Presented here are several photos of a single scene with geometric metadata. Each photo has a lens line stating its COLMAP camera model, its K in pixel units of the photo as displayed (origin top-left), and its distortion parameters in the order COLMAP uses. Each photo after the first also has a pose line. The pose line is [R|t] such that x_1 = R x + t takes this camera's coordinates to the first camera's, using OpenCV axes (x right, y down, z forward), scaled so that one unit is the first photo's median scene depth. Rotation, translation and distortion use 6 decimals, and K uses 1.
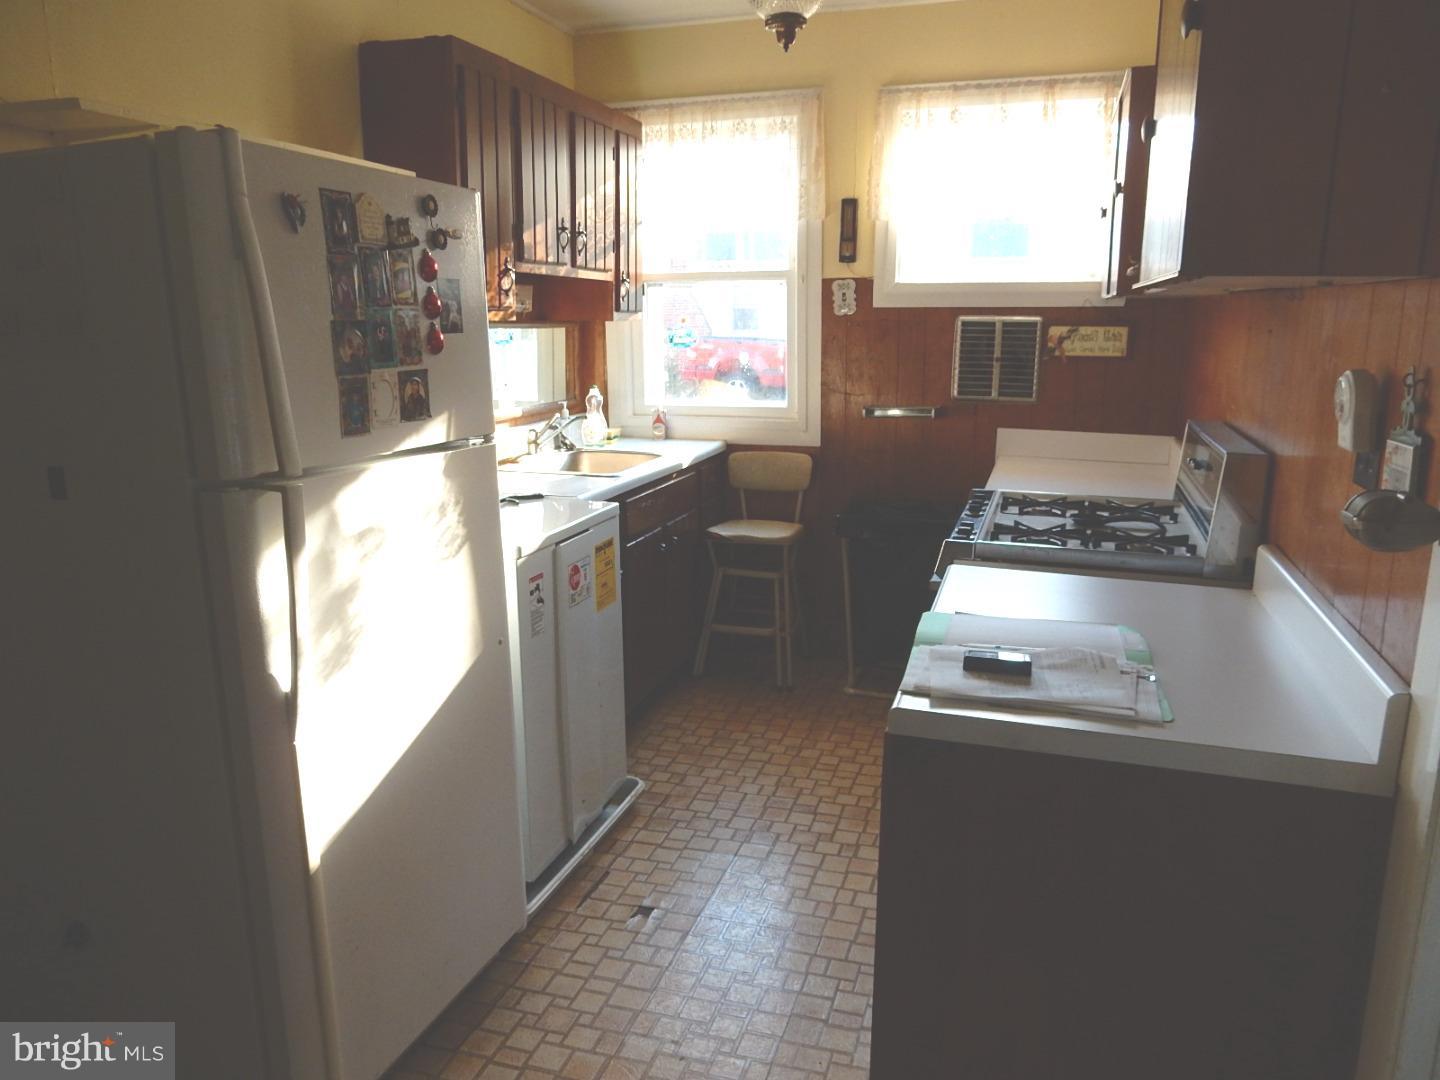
lens RADIAL K [[1050.4, 0, 718.5], [0, 1050.4, 535.1], [0, 0, 1]] dist [-0.009680, -0.003092]
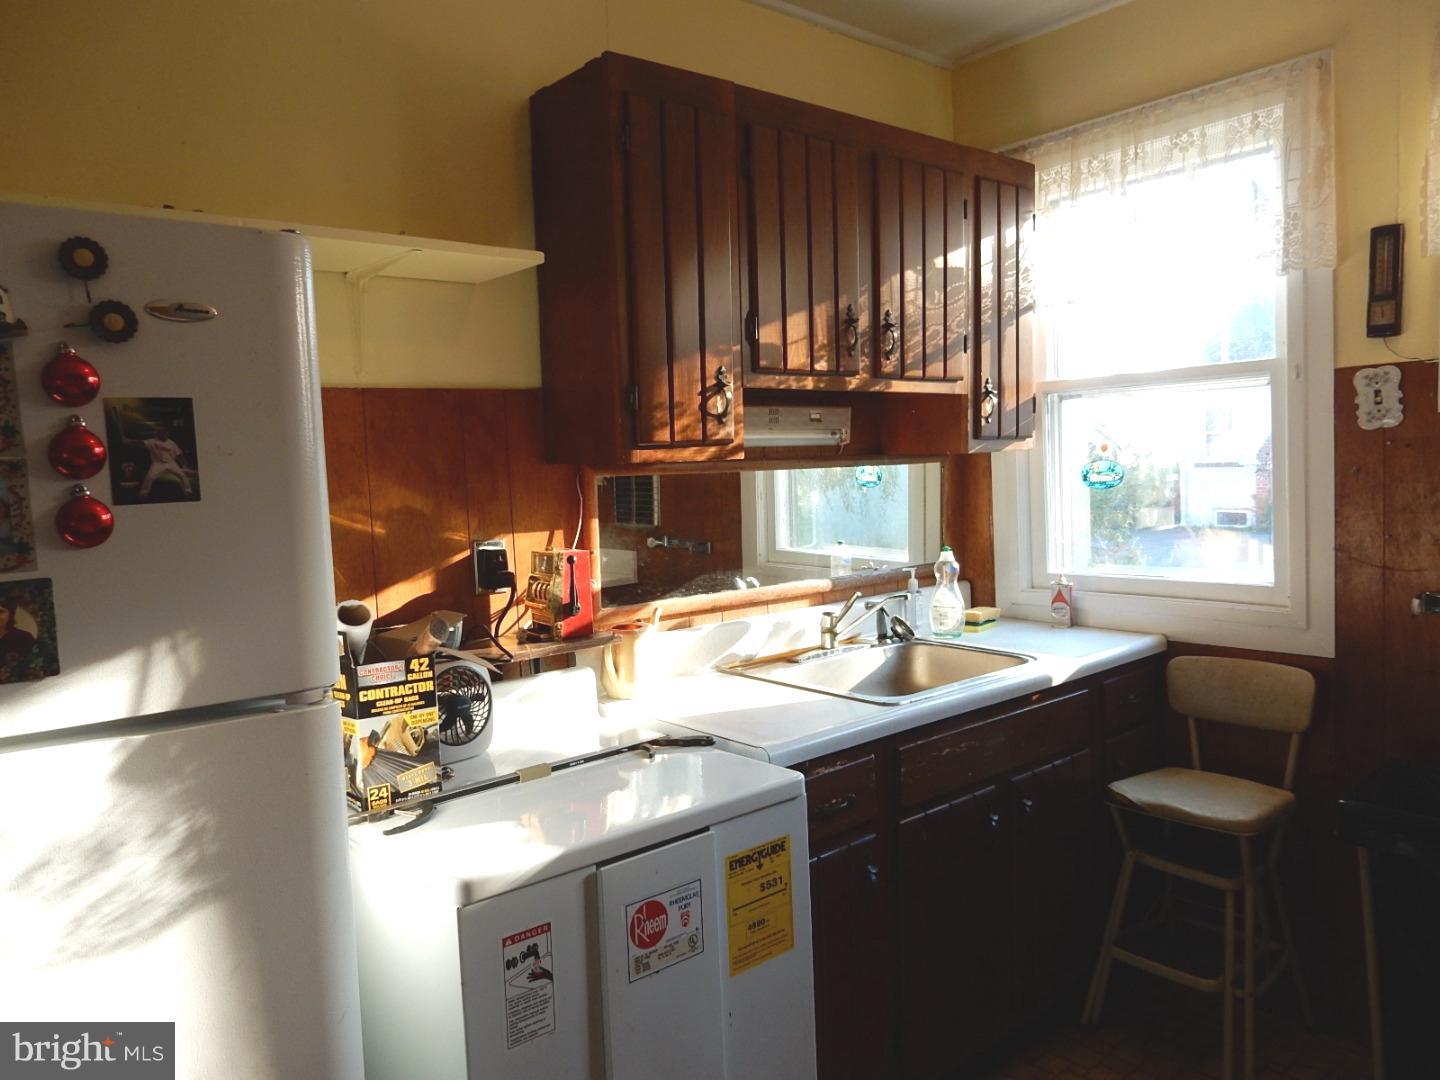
lens RADIAL K [[1050.4, 0, 718.5], [0, 1050.4, 535.1], [0, 0, 1]] dist [-0.009680, -0.003092]
pose [[0.845952, 0.009379, -0.533176, 0.125323], [-0.073906, 0.992258, -0.099808, -0.074701], [0.528112, 0.123837, 0.840096, 0.367375]]
